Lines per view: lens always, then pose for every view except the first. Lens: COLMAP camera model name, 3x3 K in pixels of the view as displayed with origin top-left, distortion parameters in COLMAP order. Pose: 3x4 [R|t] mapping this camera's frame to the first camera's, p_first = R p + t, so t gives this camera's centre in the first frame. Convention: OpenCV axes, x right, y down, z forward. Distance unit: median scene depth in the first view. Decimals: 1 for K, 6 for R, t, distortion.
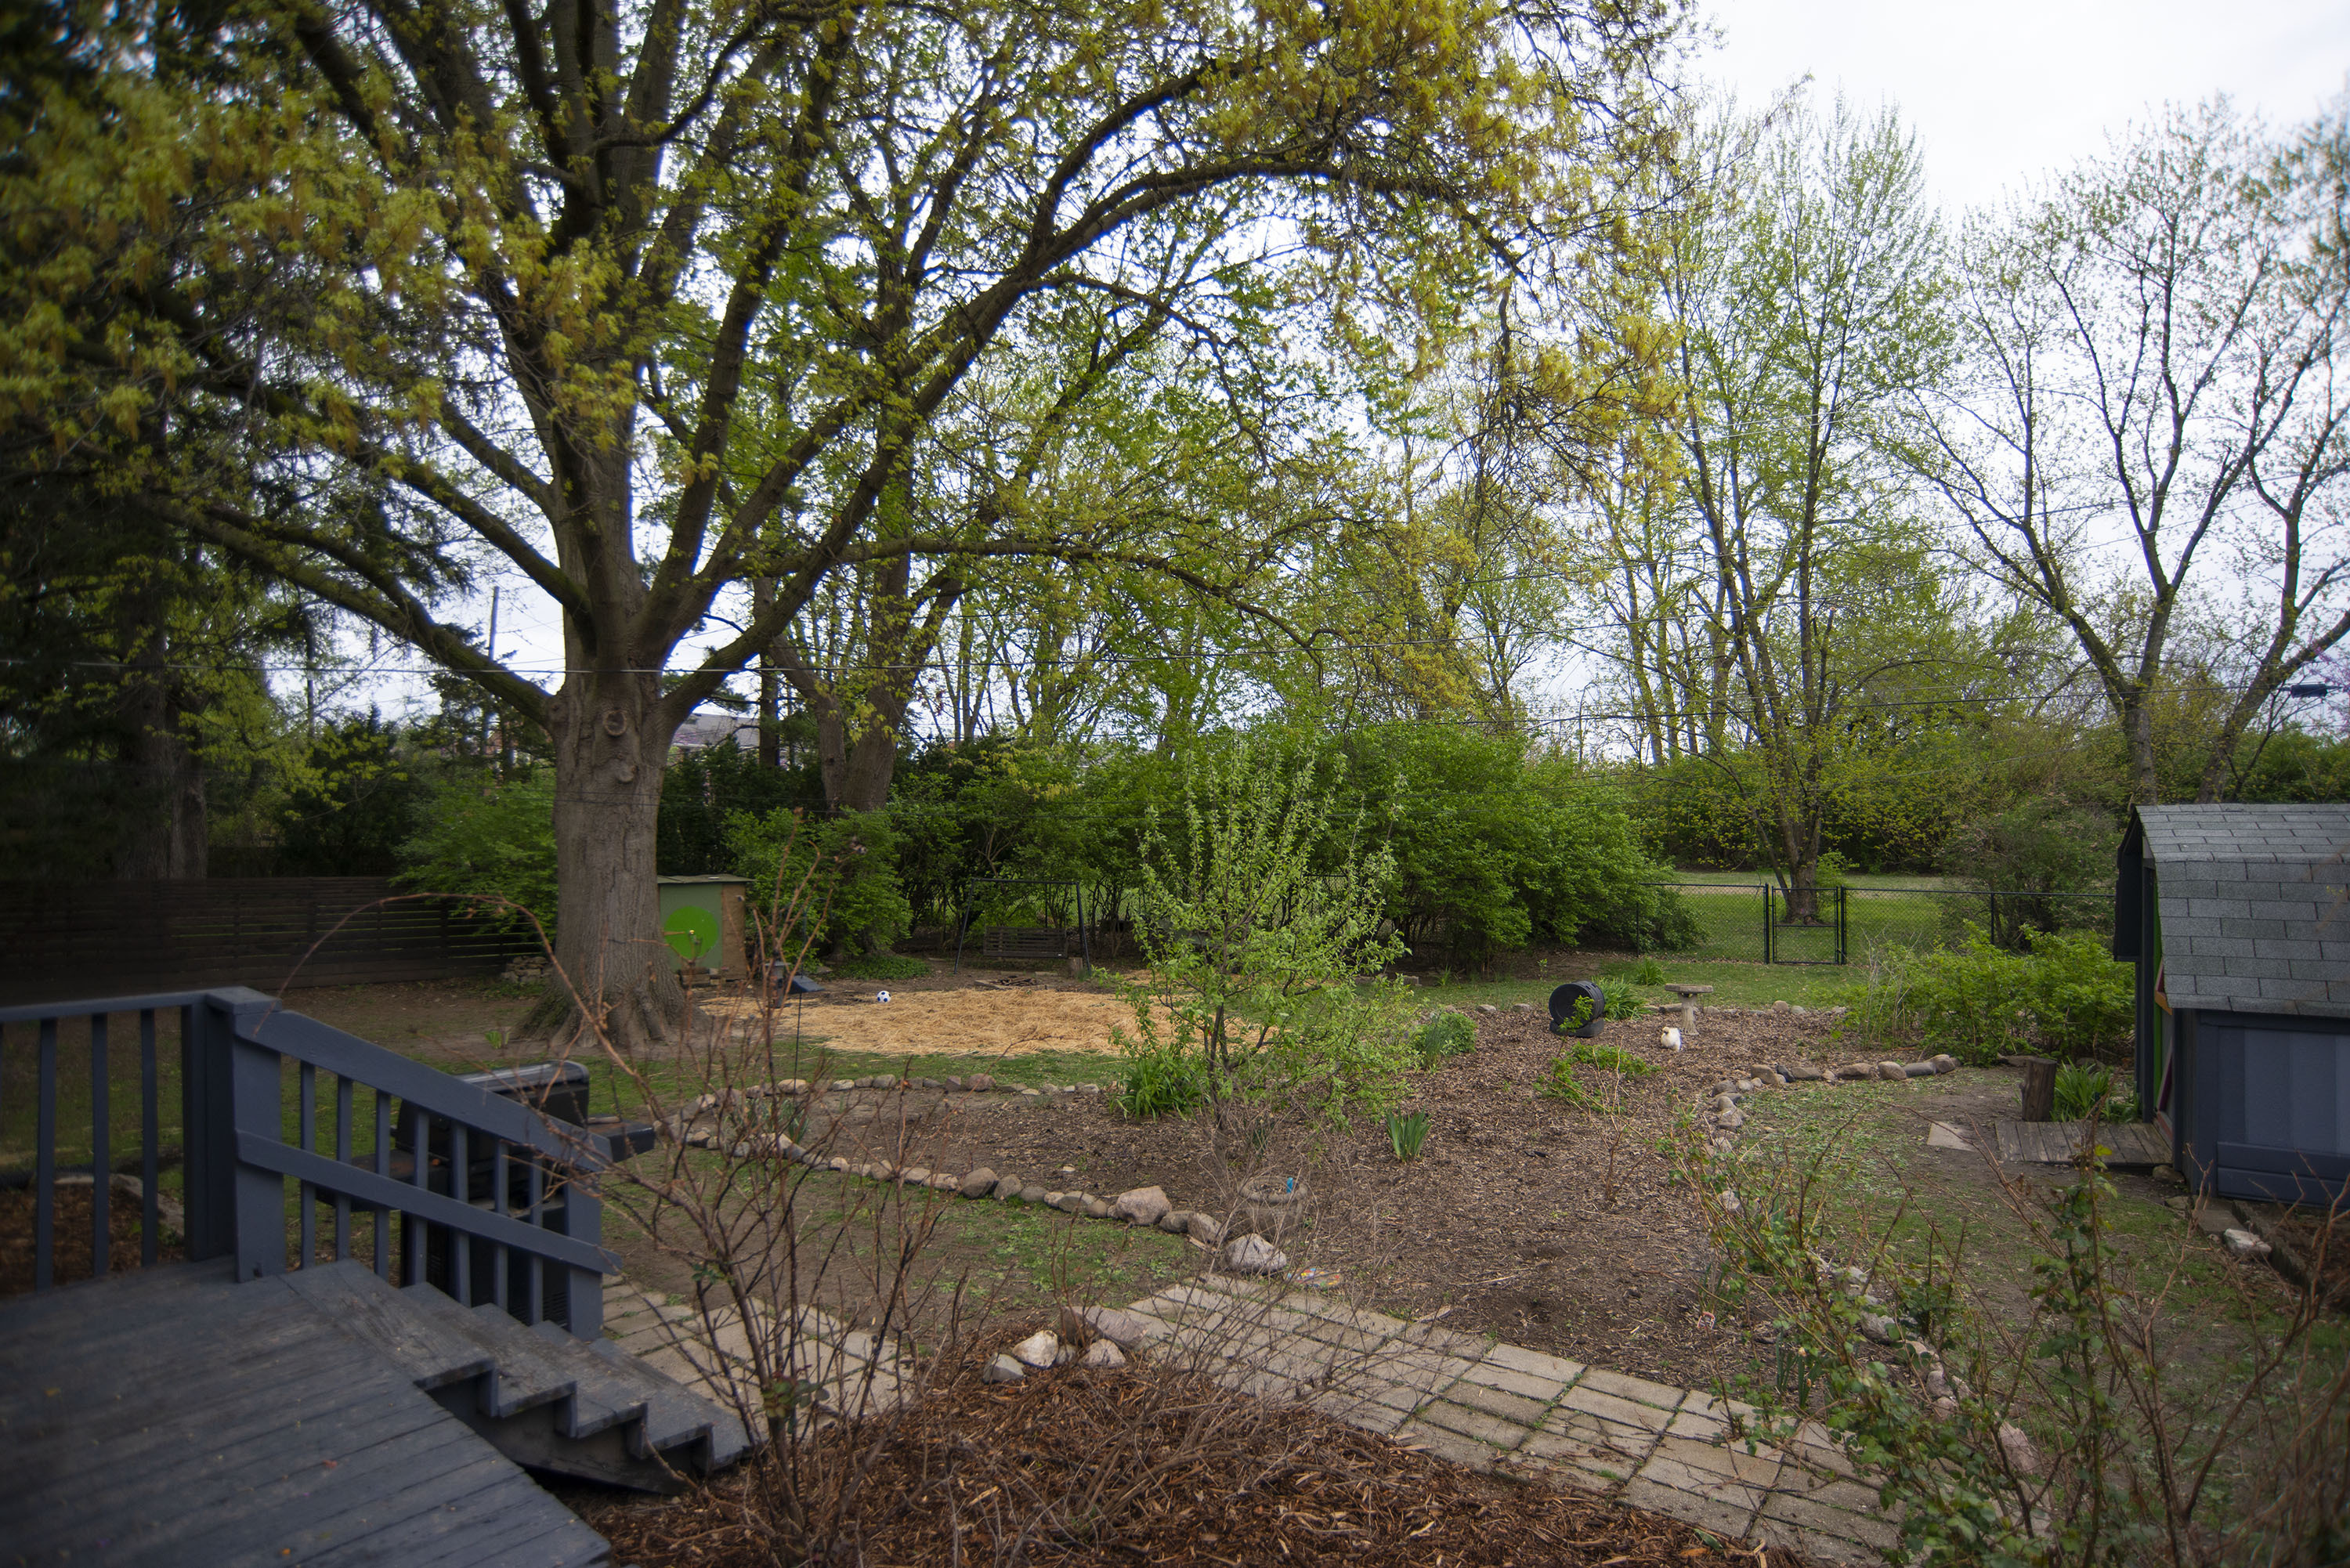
lens RADIAL K [[1187.3, 0, 1182.4], [0, 1187.3, 810.6], [0, 0, 1]] dist [-0.092216, 0.054133]
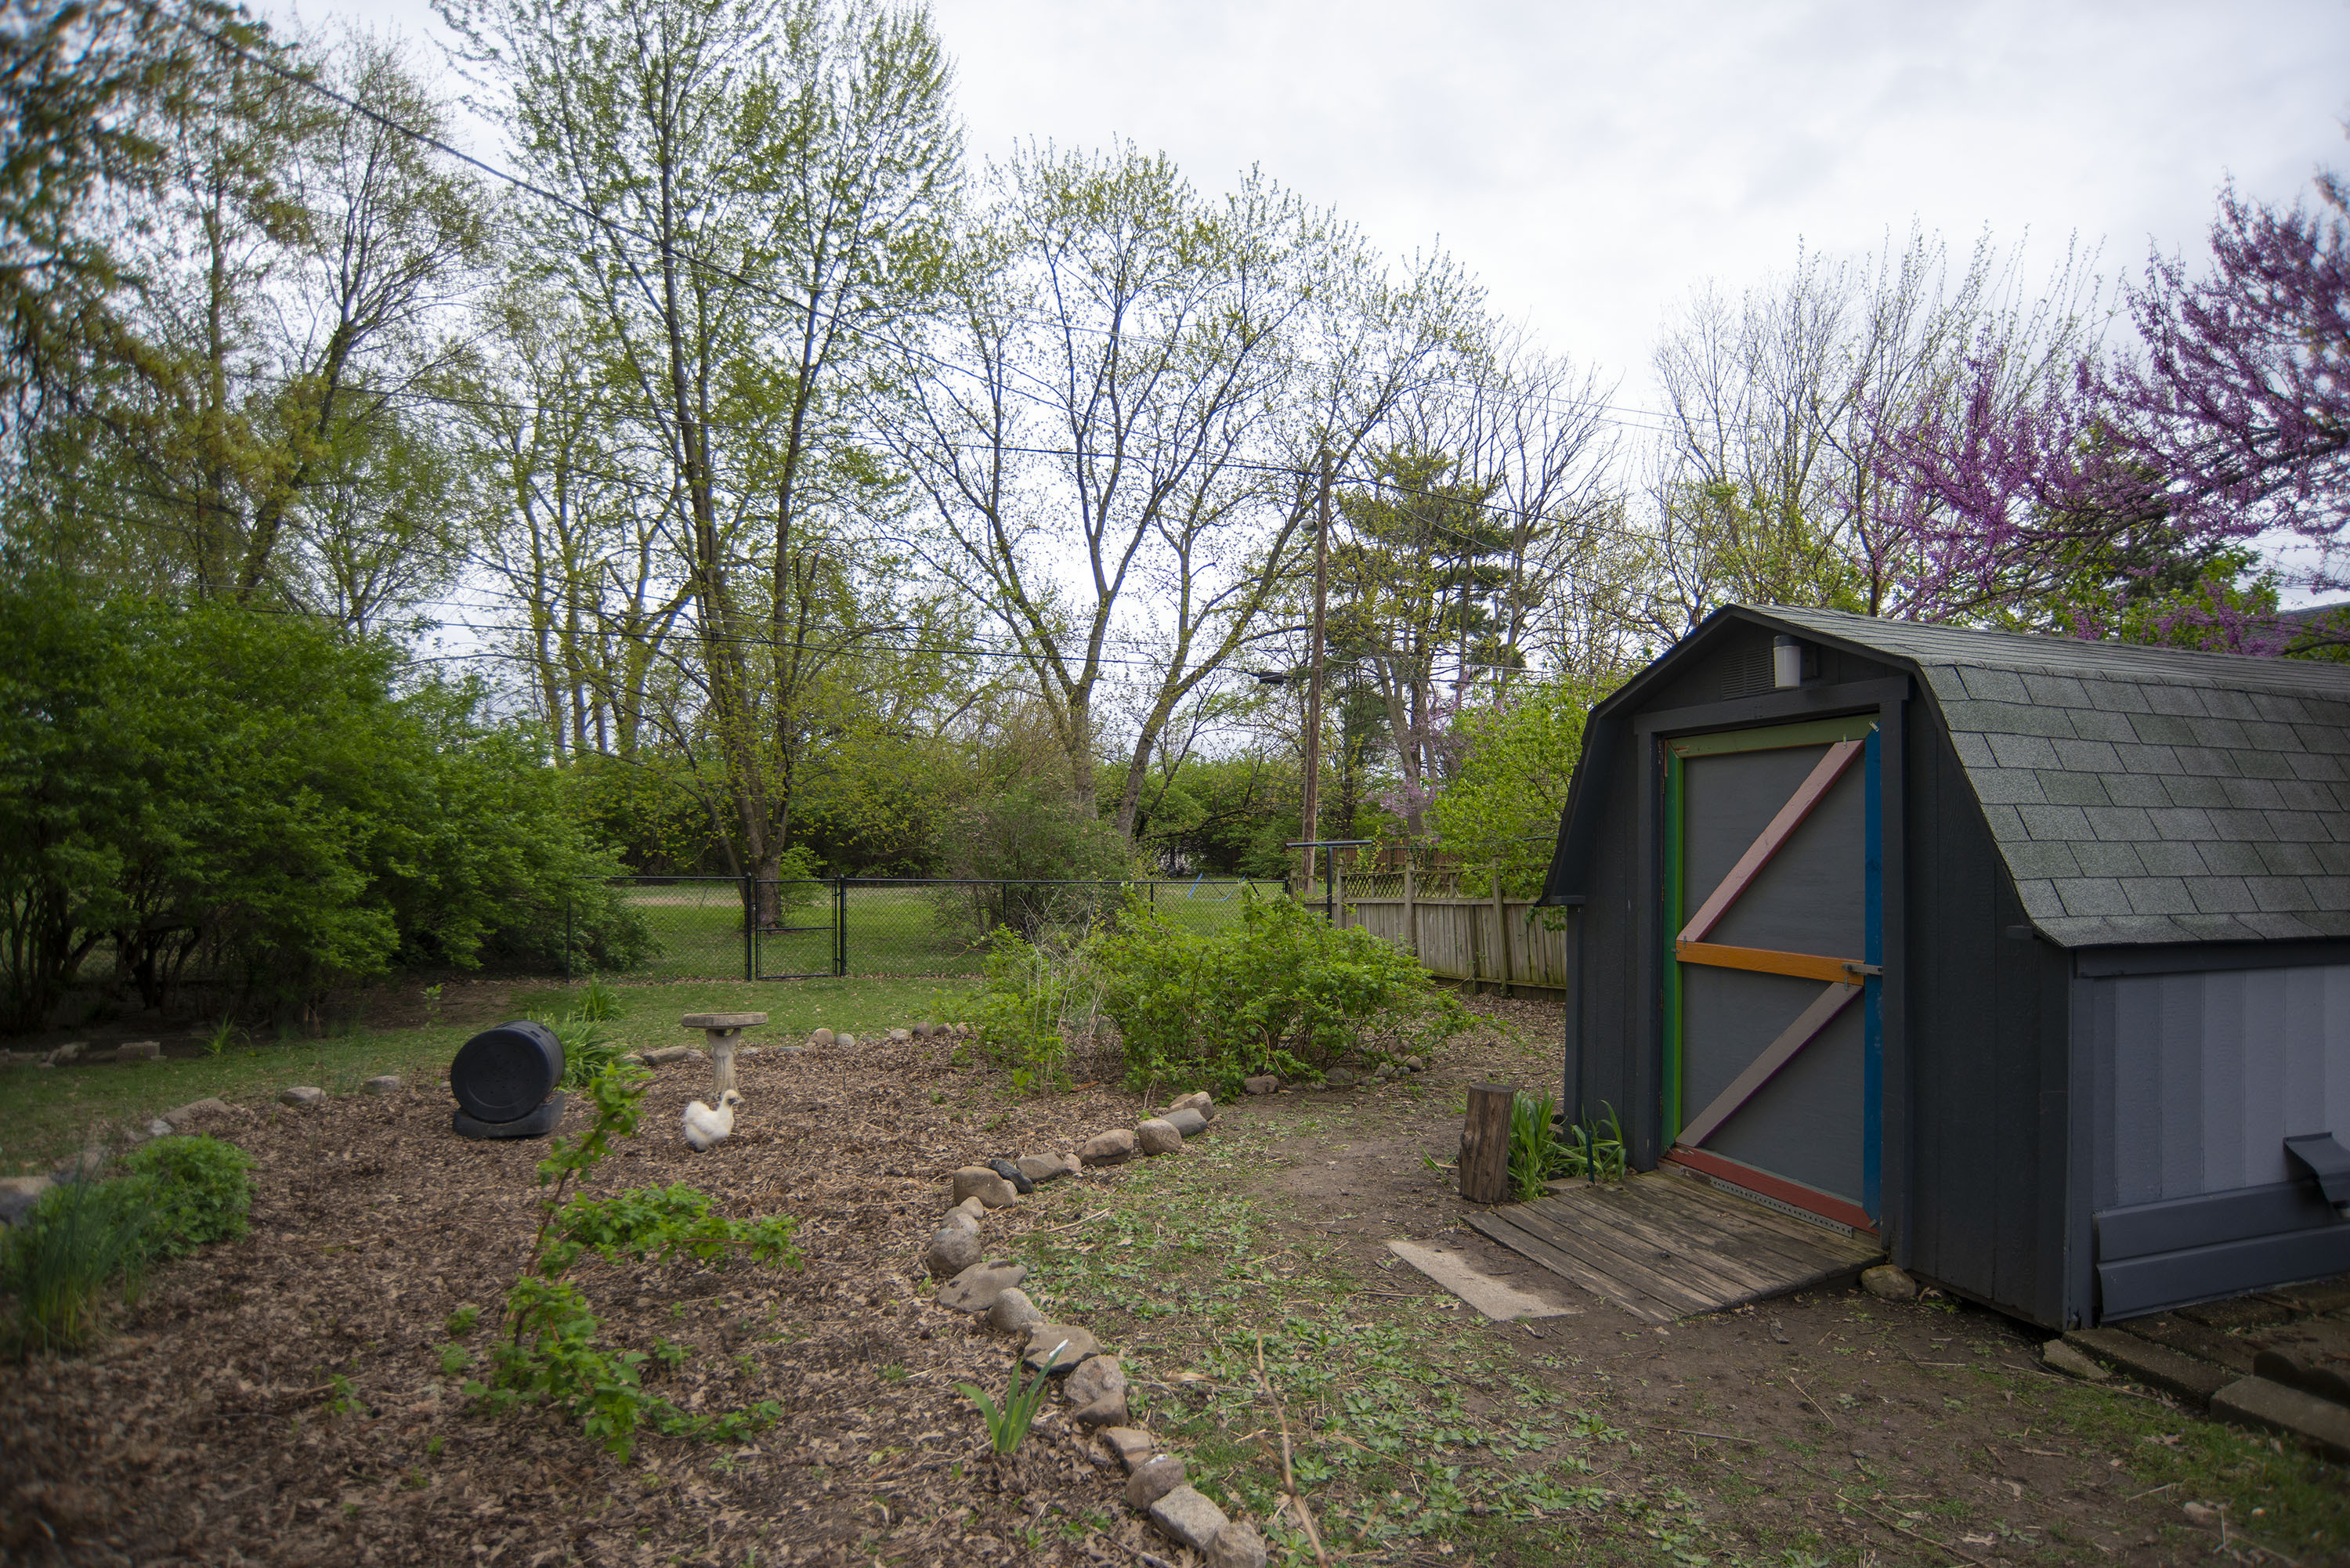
lens RADIAL K [[1187.3, 0, 1182.4], [0, 1187.3, 810.6], [0, 0, 1]] dist [-0.092216, 0.054133]
pose [[0.625654, 0.039983, 0.779075, 0.075995], [-0.019988, 0.999179, -0.035228, 0.039250], [-0.779845, 0.006469, 0.625940, 0.279897]]
